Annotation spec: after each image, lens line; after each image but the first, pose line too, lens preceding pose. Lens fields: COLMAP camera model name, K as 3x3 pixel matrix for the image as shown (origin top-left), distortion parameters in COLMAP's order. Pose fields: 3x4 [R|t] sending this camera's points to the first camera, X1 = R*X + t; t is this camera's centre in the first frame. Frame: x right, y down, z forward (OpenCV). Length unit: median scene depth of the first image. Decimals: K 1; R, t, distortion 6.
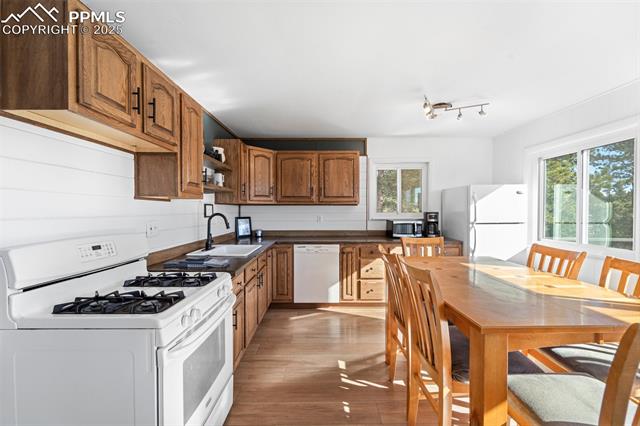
lens RADIAL K [[258.9, 0, 323.0], [0, 258.9, 216.2], [0, 0, 1]] dist [0.000283, 0.000050]
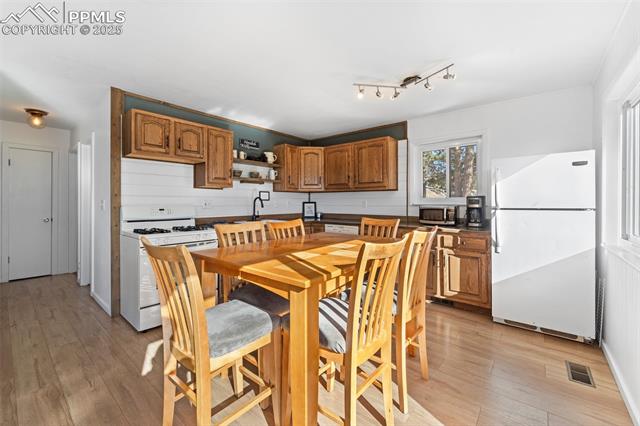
lens RADIAL K [[262.7, 0, 322.6], [0, 262.7, 204.1], [0, 0, 1]] dist [0.000538, 0.000071]
pose [[0.772540, 0.005436, -0.634942, 0.595520], [-0.016373, 0.999801, -0.011361, 0.028224], [0.634755, 0.019172, 0.772476, 0.049704]]
